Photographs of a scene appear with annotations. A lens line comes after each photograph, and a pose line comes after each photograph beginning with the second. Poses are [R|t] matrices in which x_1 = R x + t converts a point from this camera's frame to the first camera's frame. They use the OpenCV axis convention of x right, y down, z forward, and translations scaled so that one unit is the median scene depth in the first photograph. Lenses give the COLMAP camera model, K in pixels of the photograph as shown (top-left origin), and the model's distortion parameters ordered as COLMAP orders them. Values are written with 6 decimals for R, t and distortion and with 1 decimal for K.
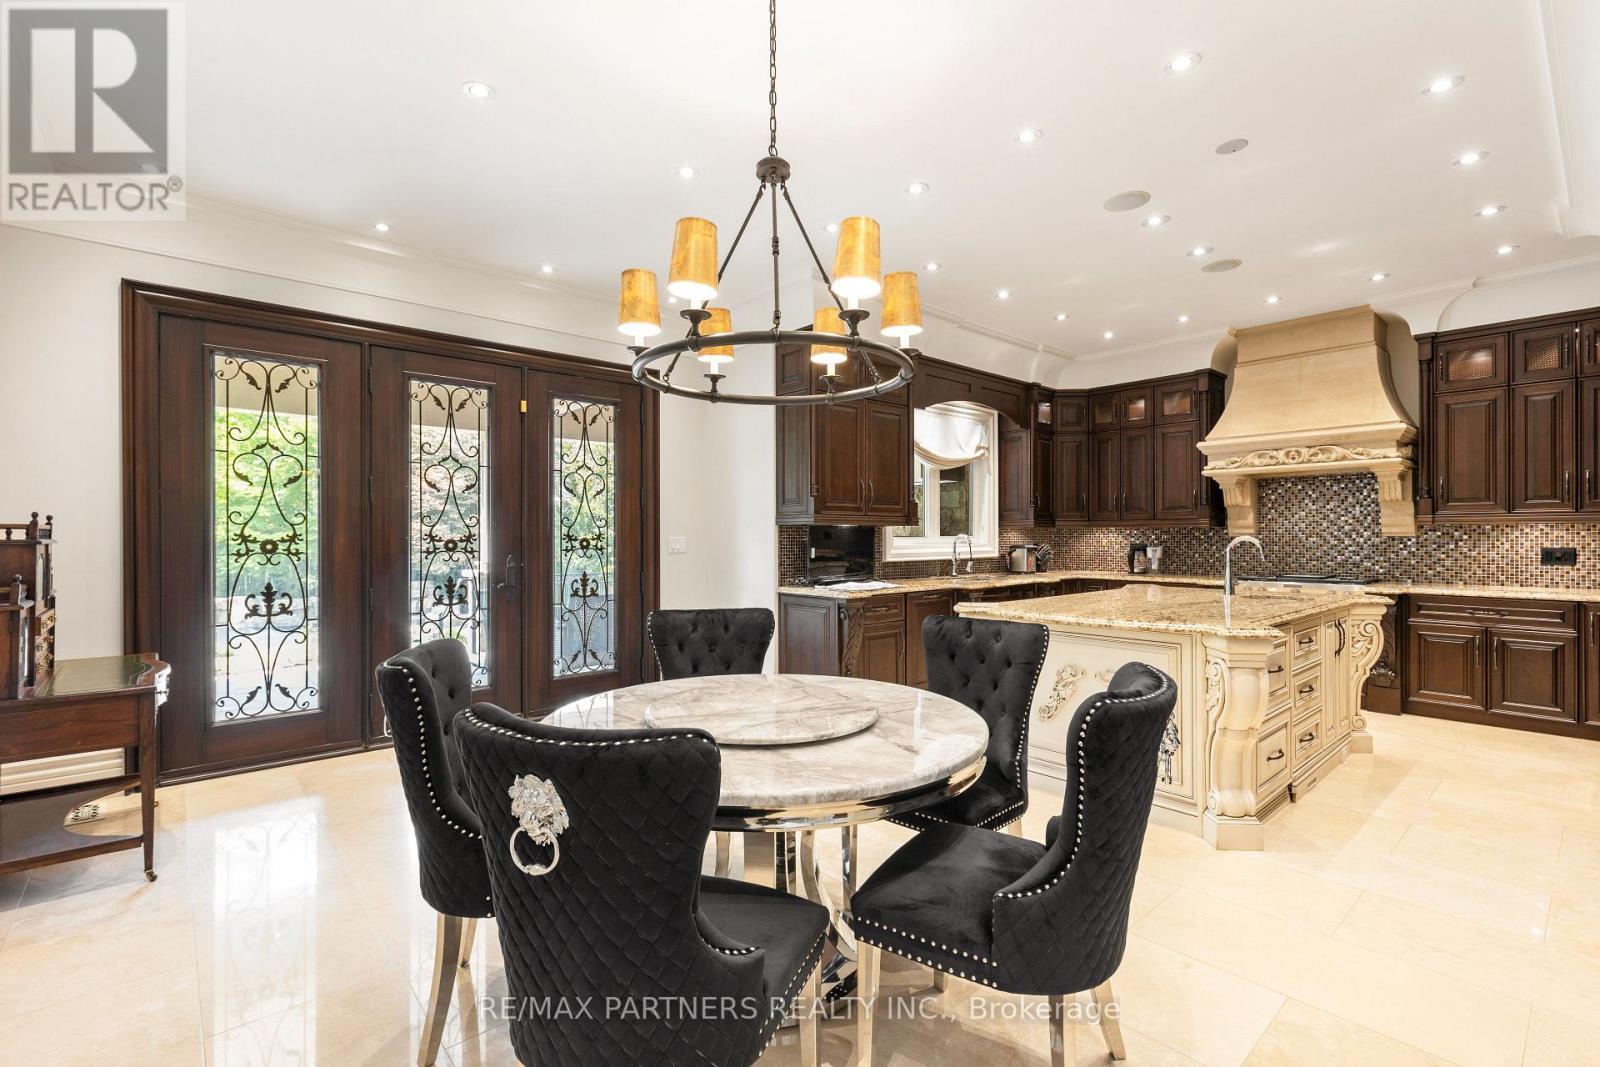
lens RADIAL K [[714.6, 0, 798.7], [0, 714.6, 535.8], [0, 0, 1]] dist [0.002878, -0.003539]
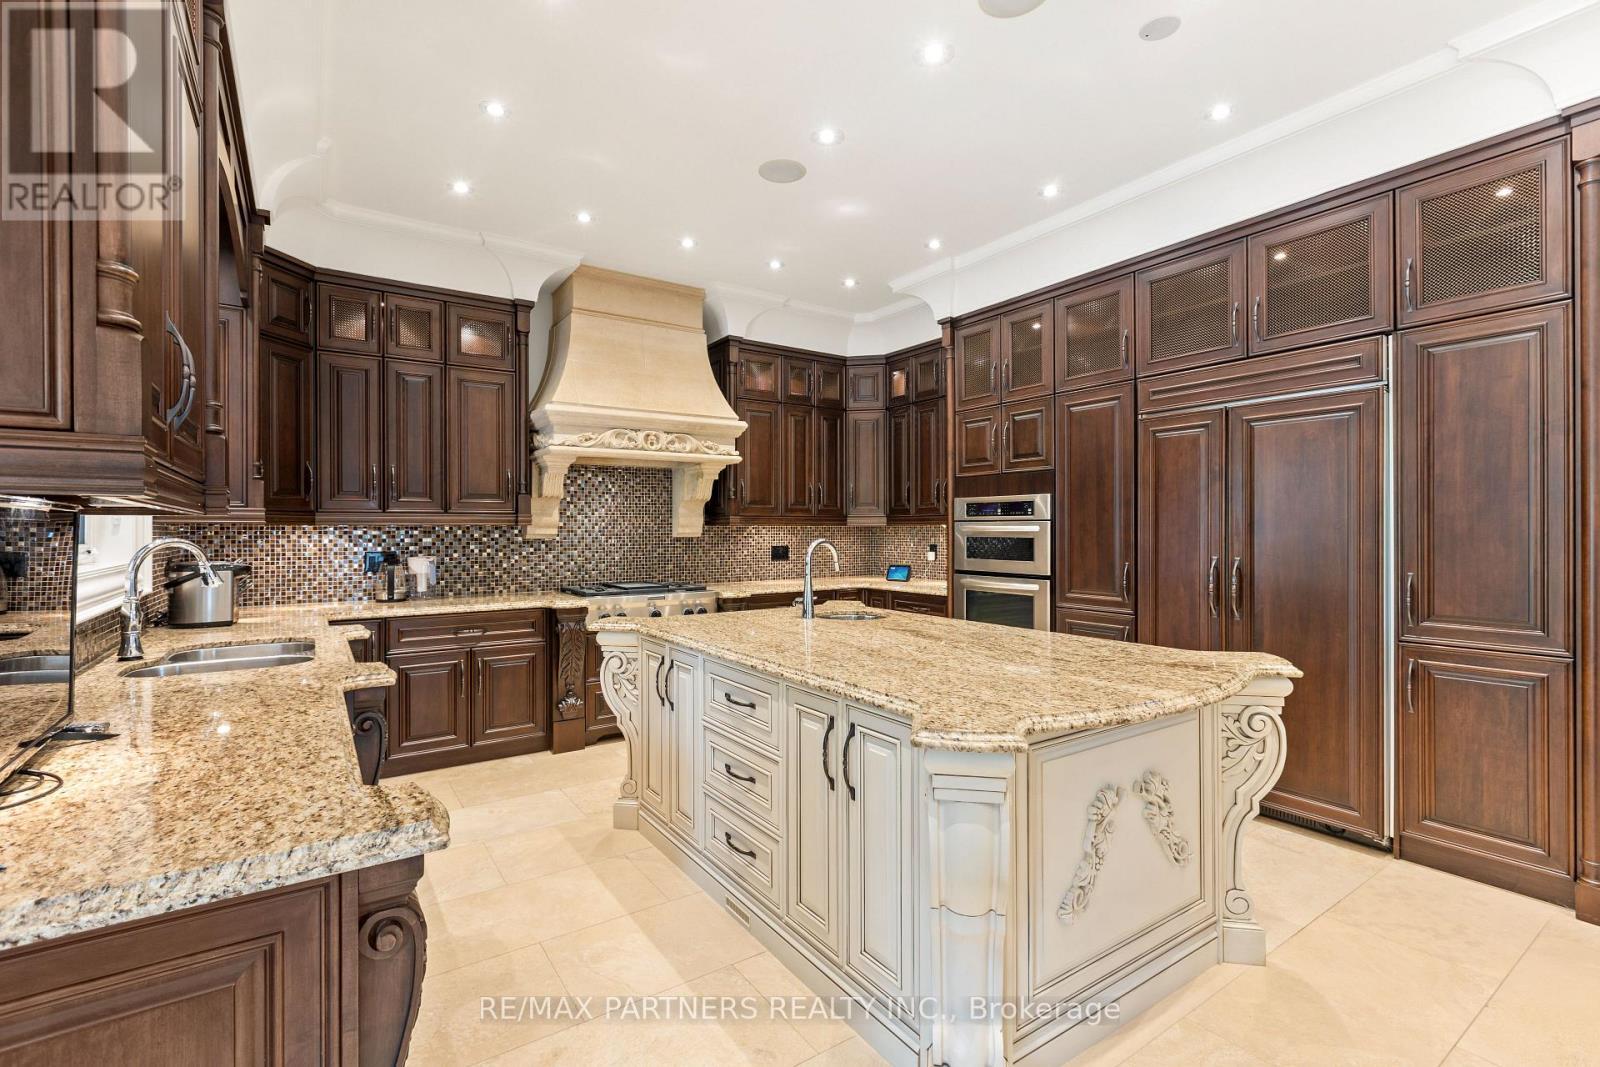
lens RADIAL K [[717.8, 0, 798.7], [0, 717.8, 530.6], [0, 0, 1]] dist [-0.000451, 0.000021]
pose [[0.120829, 0.000494, 0.992673, -0.113331], [0.003590, 0.999993, -0.000934, -0.006650], [-0.992667, 0.003676, 0.120826, 0.745872]]
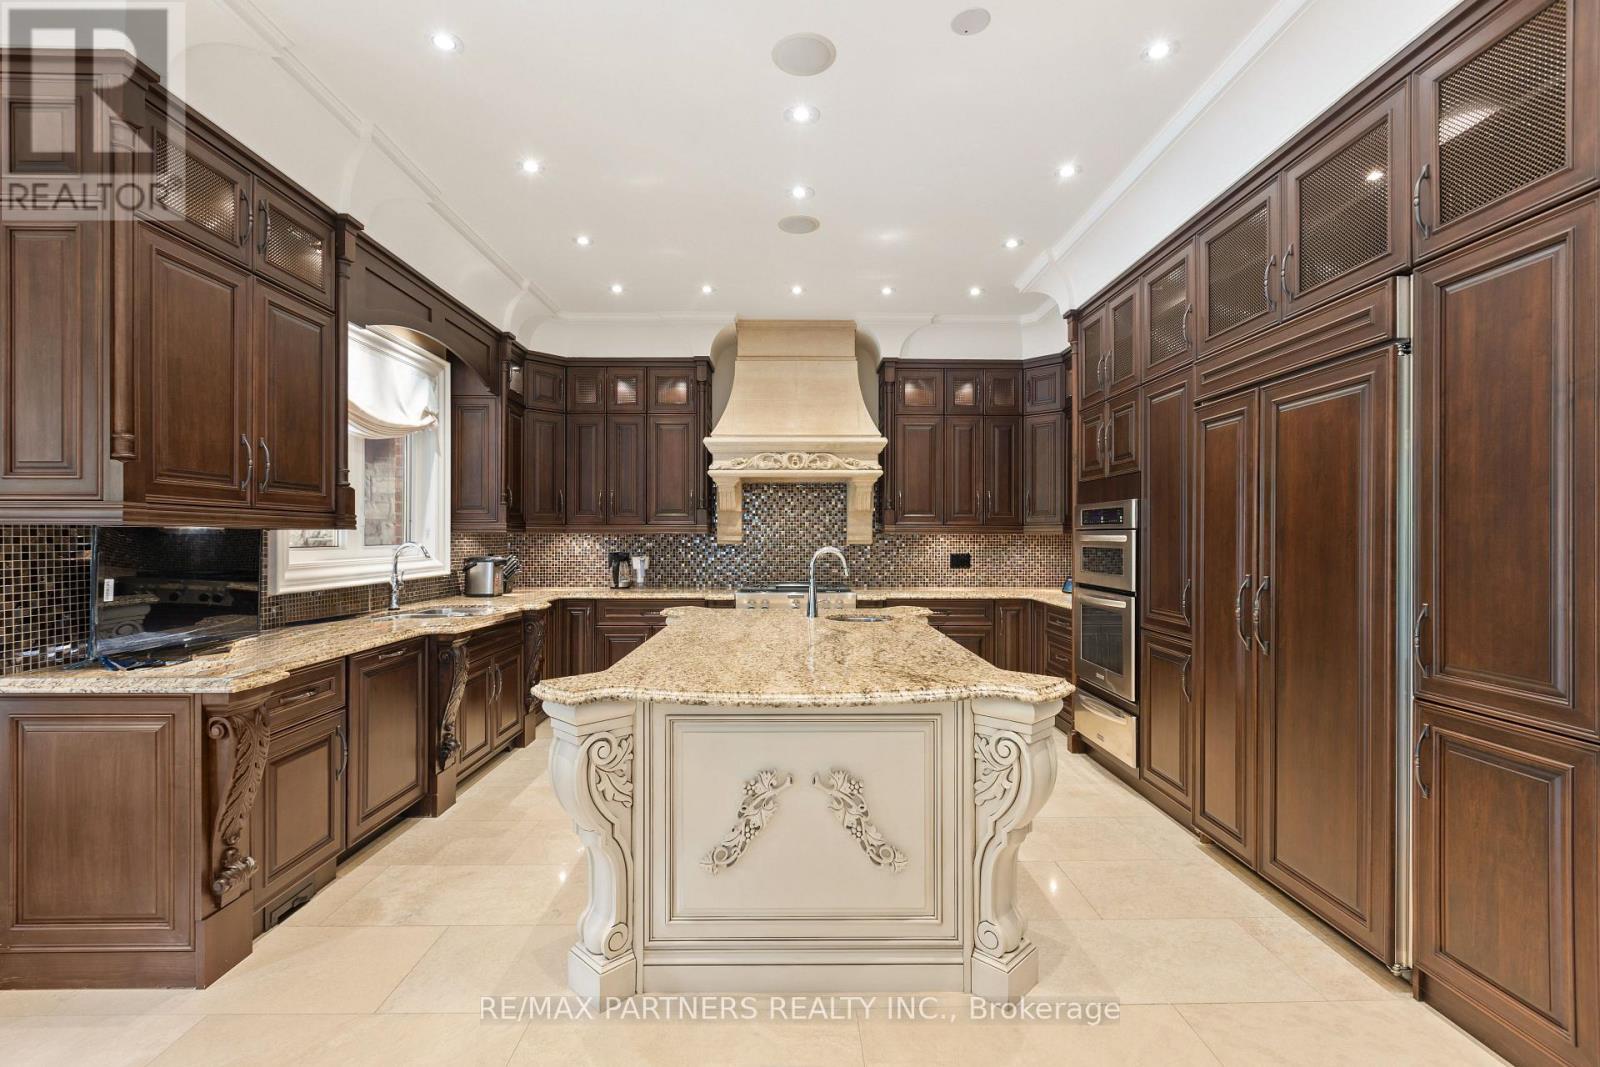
lens RADIAL K [[714.6, 0, 798.7], [0, 714.6, 535.8], [0, 0, 1]] dist [0.002878, -0.003539]
pose [[0.647625, 0.004241, 0.761948, -0.038076], [-0.002302, 0.999991, -0.003609, -0.007896], [-0.761956, 0.000583, 0.647628, 0.381012]]
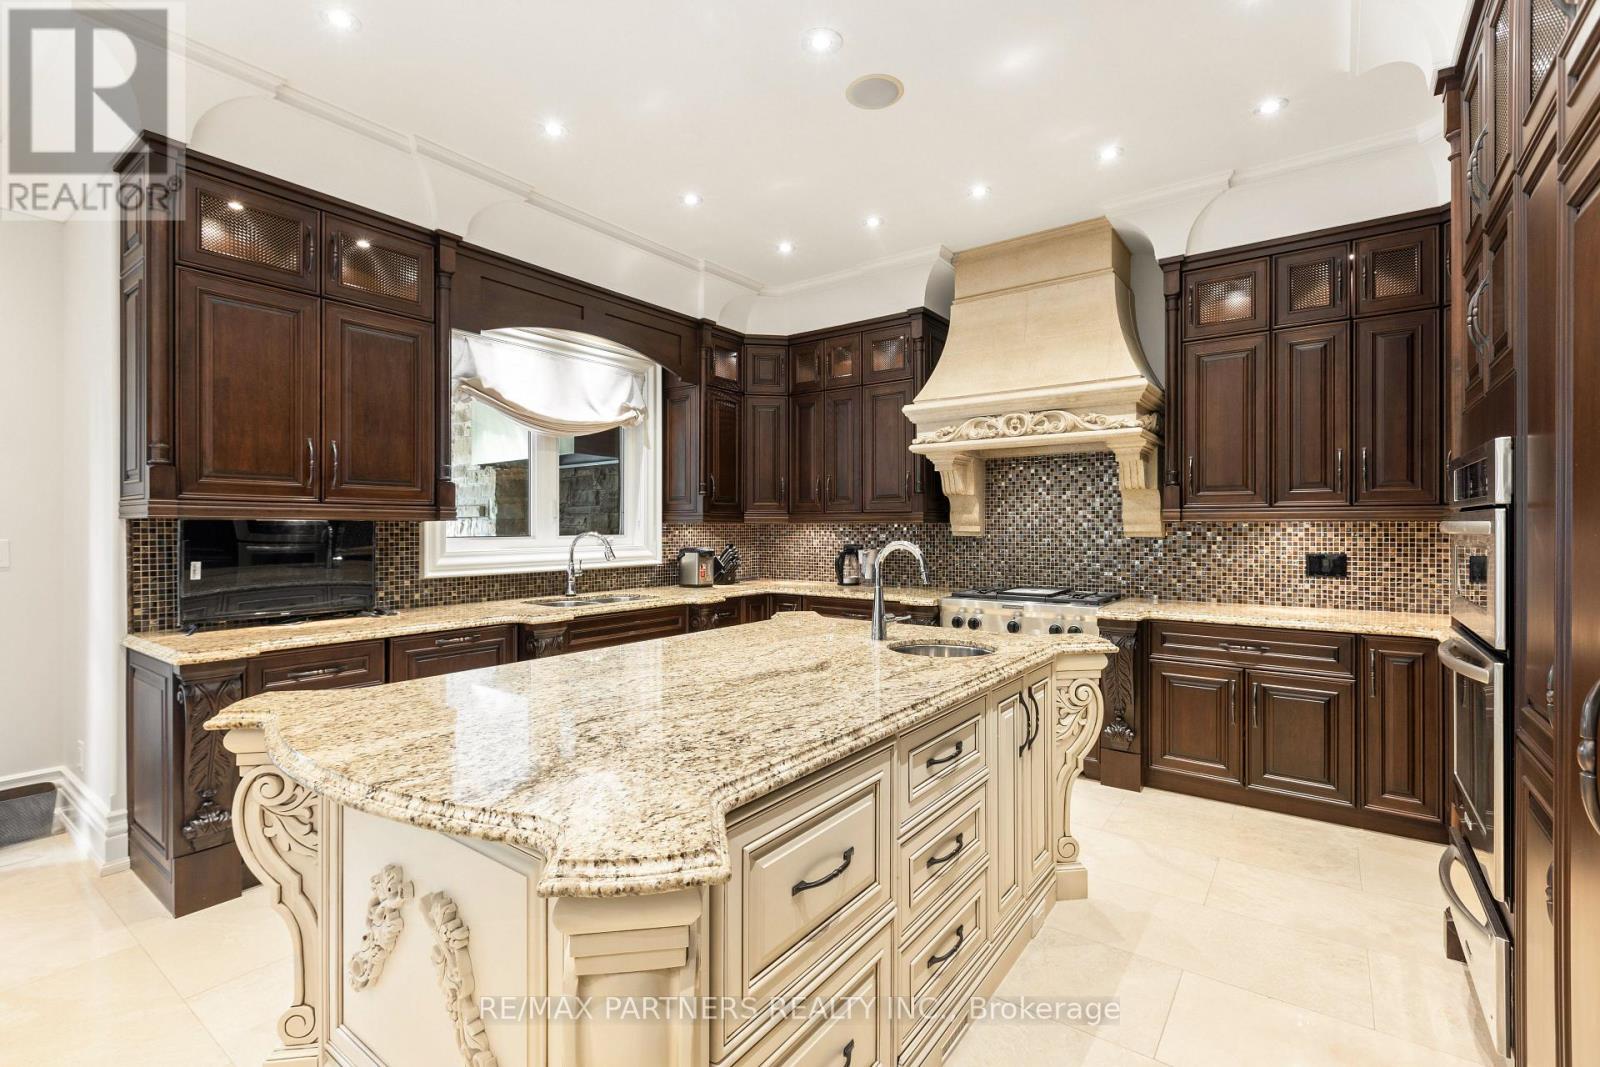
lens RADIAL K [[718.3, 0, 801.7], [0, 718.3, 528.1], [0, 0, 1]] dist [-0.001108, 0.000183]
pose [[0.975854, 0.001366, 0.218421, 0.333158], [-0.001424, 0.999999, 0.000107, -0.008335], [-0.218421, -0.000415, 0.975855, 0.352183]]
